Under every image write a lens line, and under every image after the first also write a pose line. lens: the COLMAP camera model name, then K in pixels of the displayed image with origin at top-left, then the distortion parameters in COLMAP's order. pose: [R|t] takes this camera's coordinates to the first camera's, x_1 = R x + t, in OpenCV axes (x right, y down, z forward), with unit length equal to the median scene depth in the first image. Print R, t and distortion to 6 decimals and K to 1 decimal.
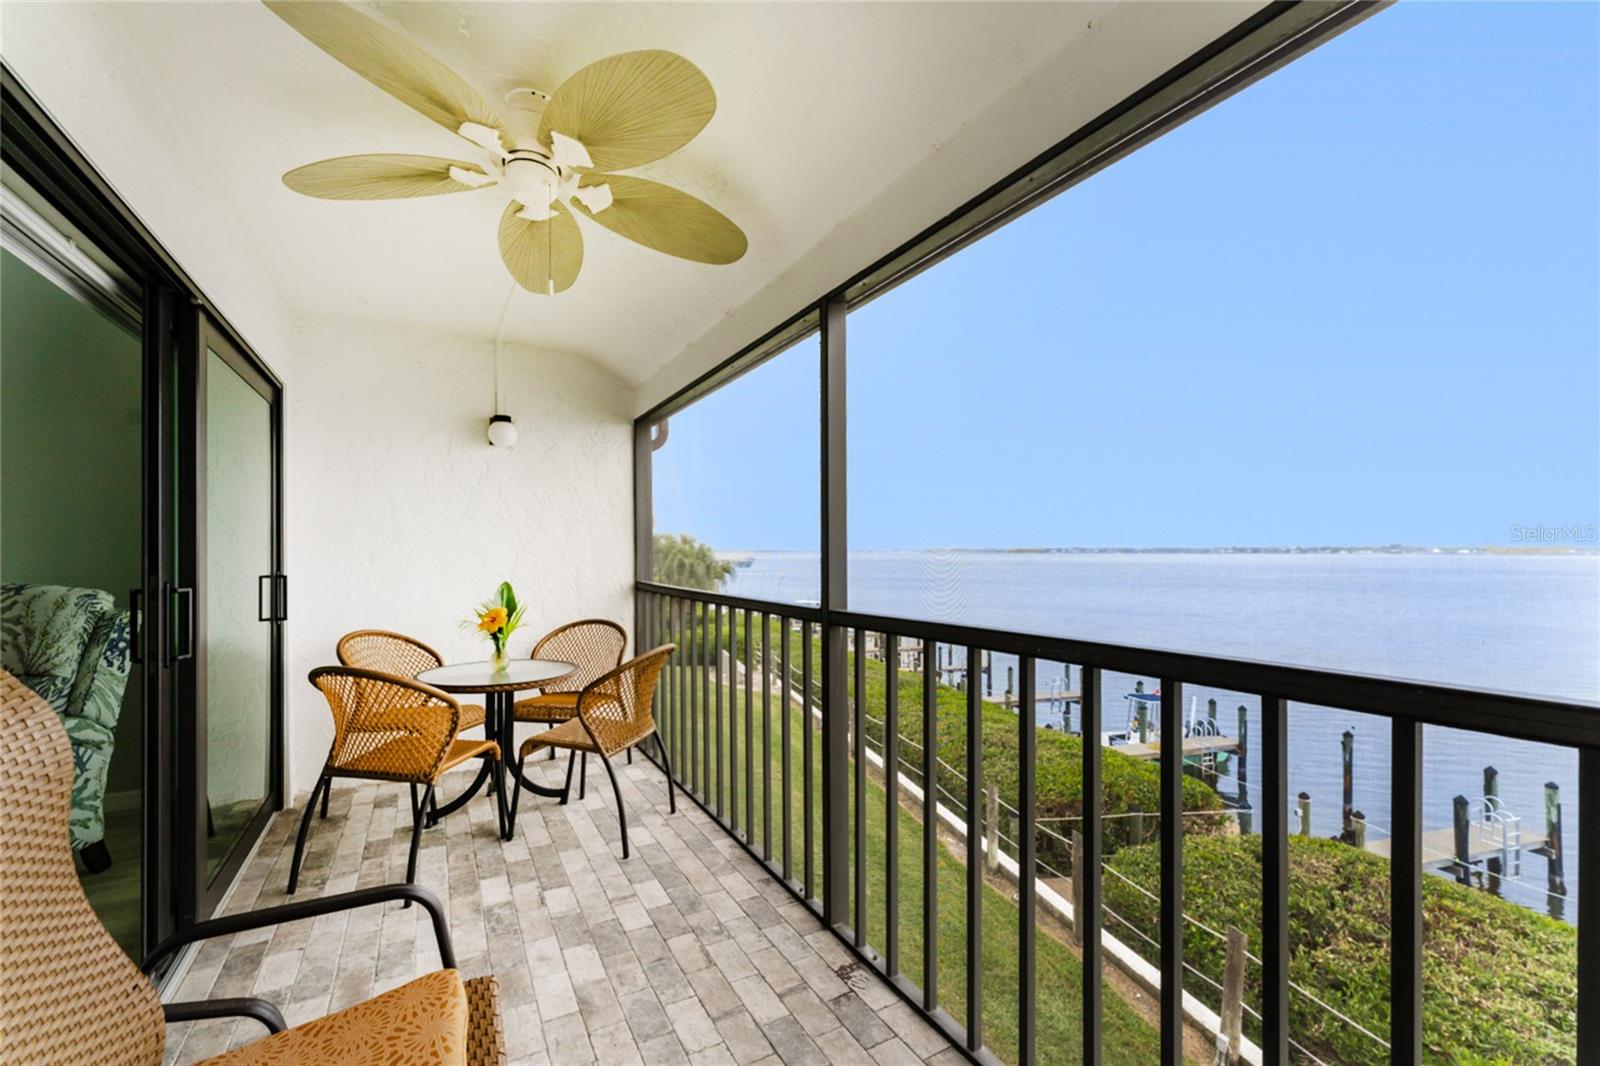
lens RADIAL K [[657.5, 0, 800.0], [0, 657.5, 533.0], [0, 0, 1]] dist [0.010571, 0.000106]
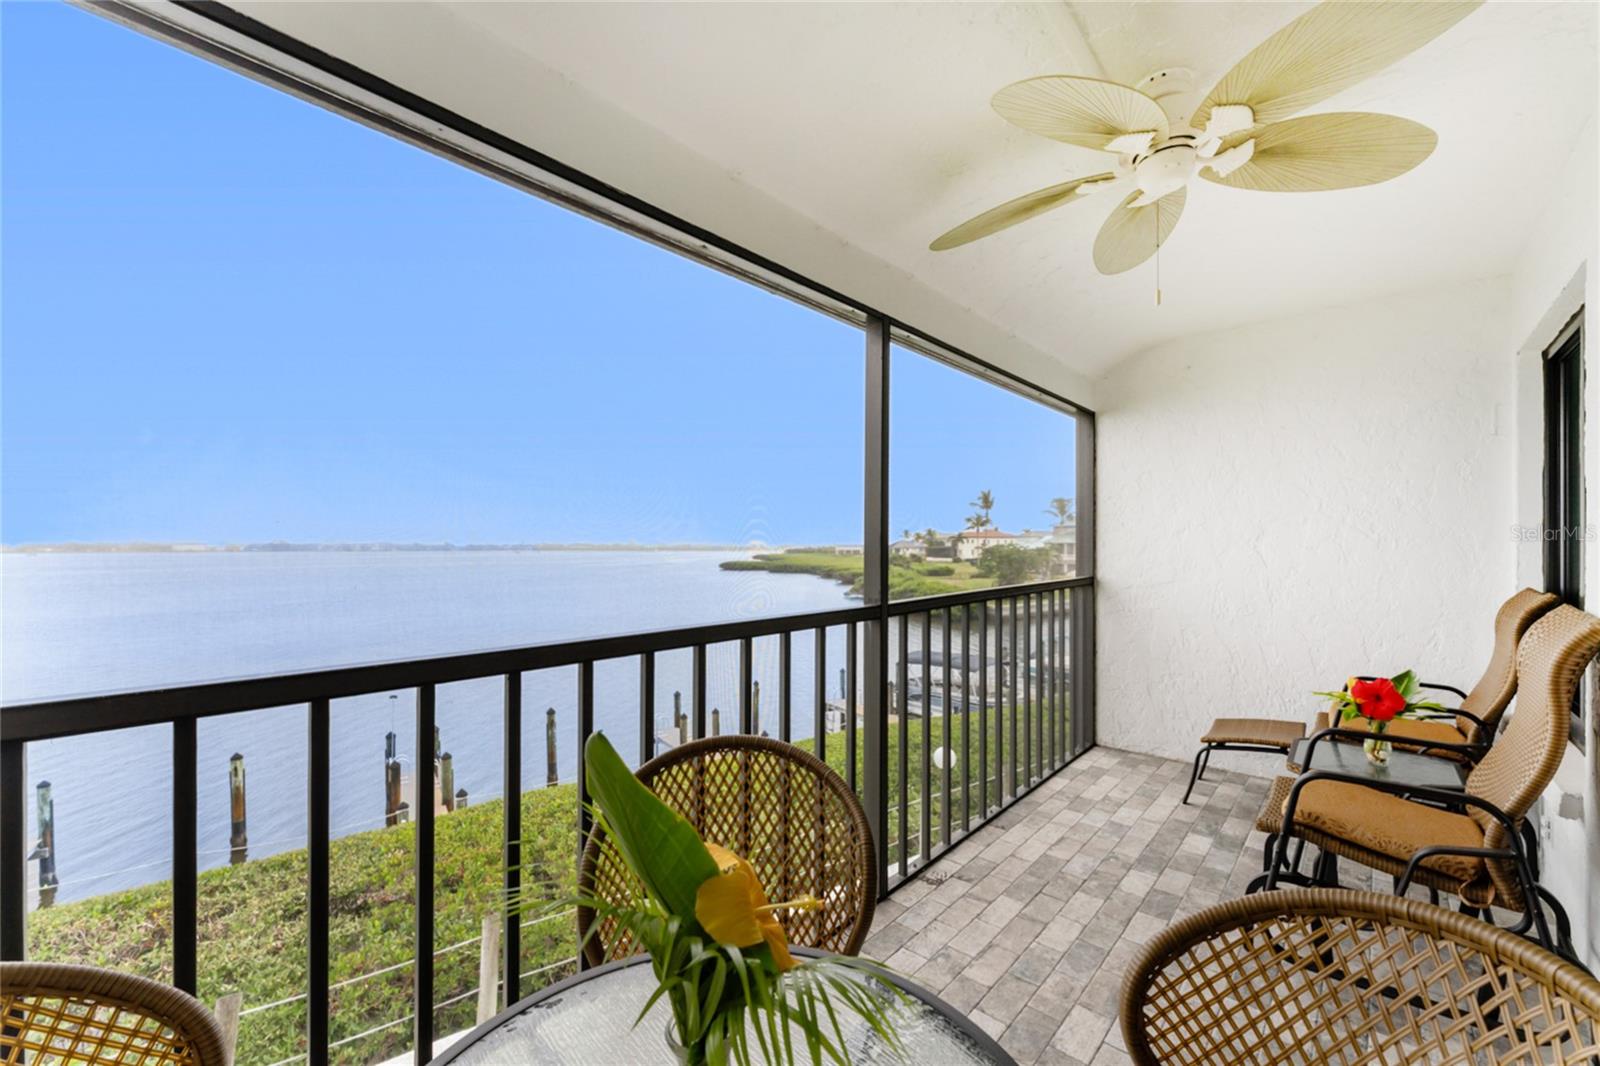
lens RADIAL K [[644.6, 0, 792.8], [0, 644.6, 527.4], [0, 0, 1]] dist [0.002558, 0.000107]
pose [[-0.318462, 0.029053, 0.947490, -0.541058], [-0.022202, 0.999027, -0.038096, 0.020063], [-0.947675, -0.033169, -0.317508, 0.874812]]
